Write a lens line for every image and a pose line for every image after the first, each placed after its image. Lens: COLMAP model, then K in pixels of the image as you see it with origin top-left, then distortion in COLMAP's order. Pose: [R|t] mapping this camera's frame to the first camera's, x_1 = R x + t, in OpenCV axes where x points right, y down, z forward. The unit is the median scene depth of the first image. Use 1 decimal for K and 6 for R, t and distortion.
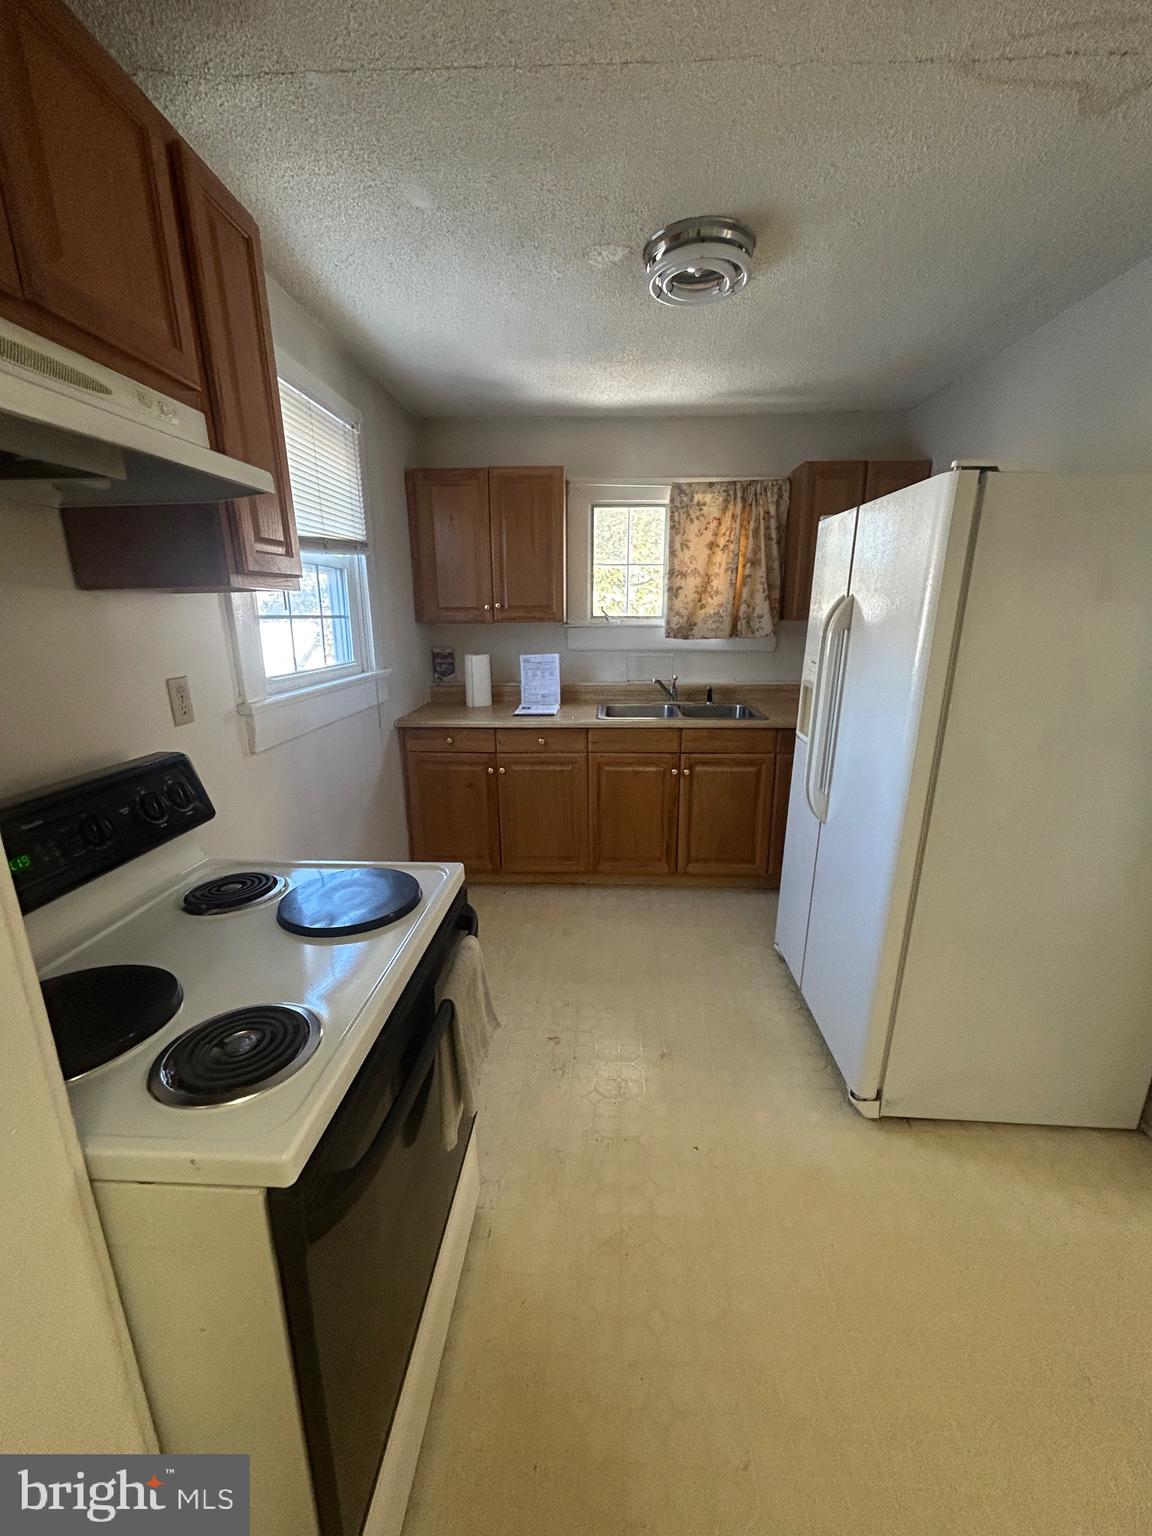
lens RADIAL K [[622.1, 0, 584.5], [0, 622.1, 779.0], [0, 0, 1]] dist [-0.003700, 0.000254]
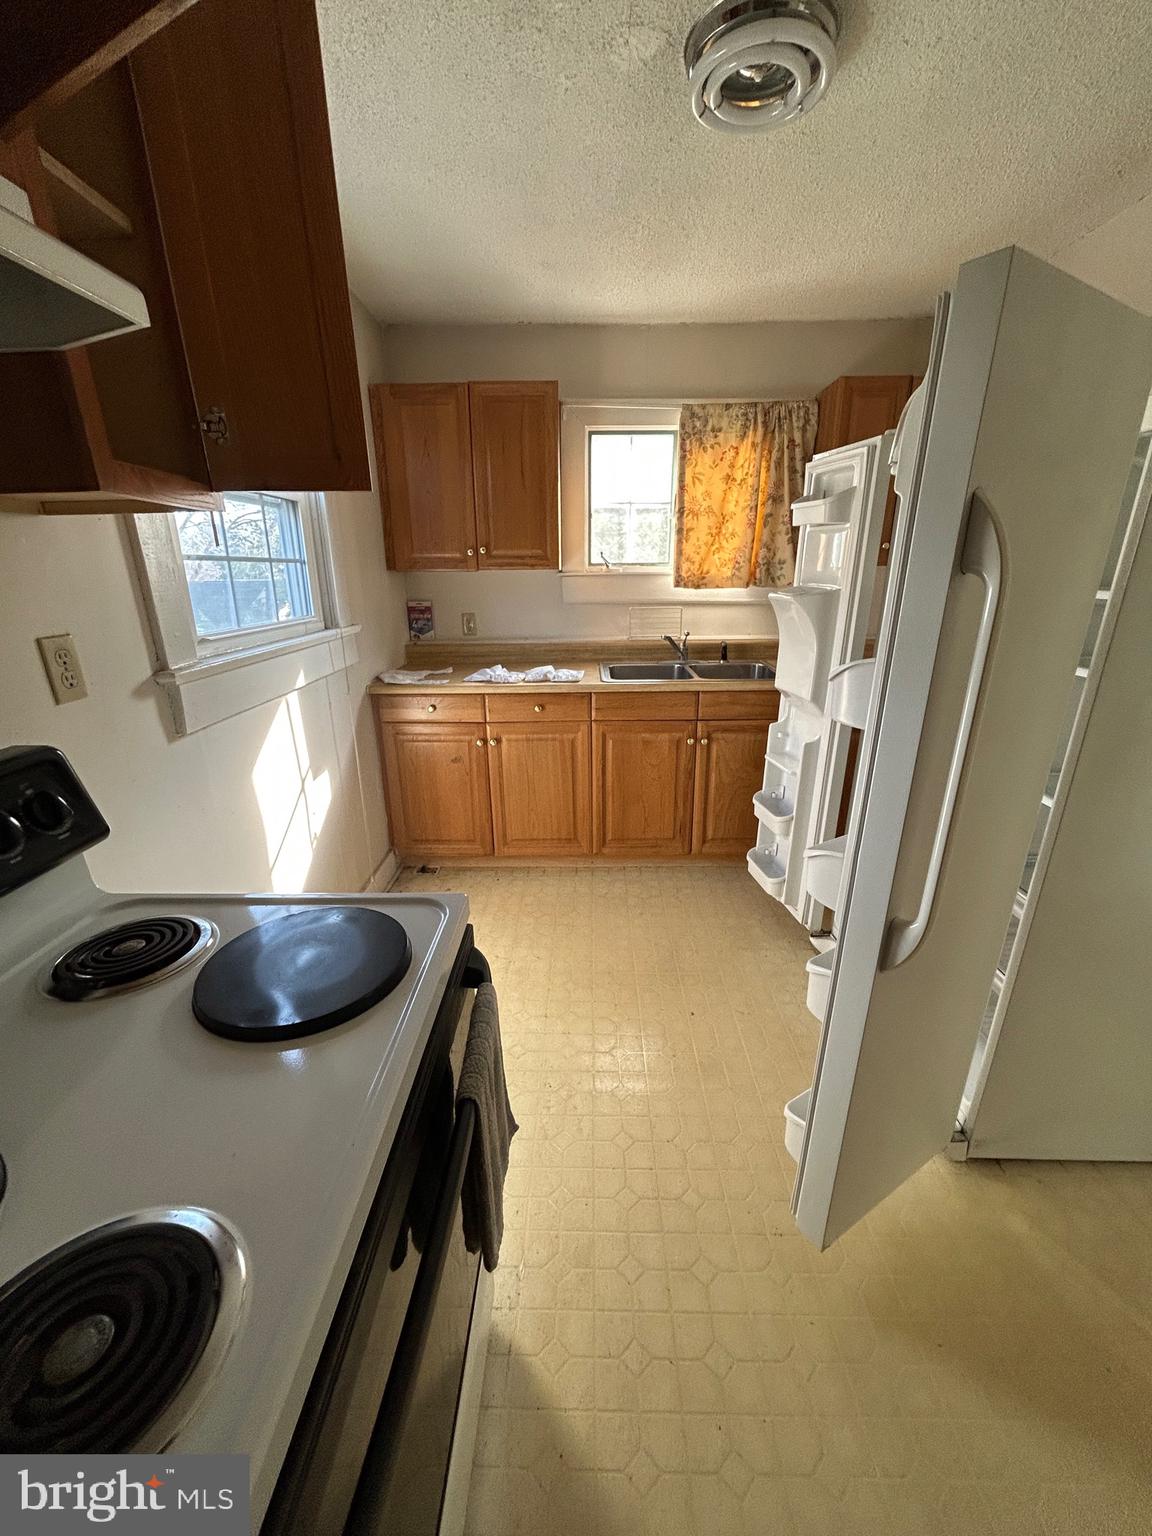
lens RADIAL K [[622.1, 0, 583.1], [0, 622.1, 777.1], [0, 0, 1]] dist [-0.003700, 0.000254]
pose [[0.999368, -0.016011, 0.031738, -0.032570], [0.014020, 0.997979, 0.061980, -0.016405], [-0.032666, -0.061496, 0.997573, 0.114407]]
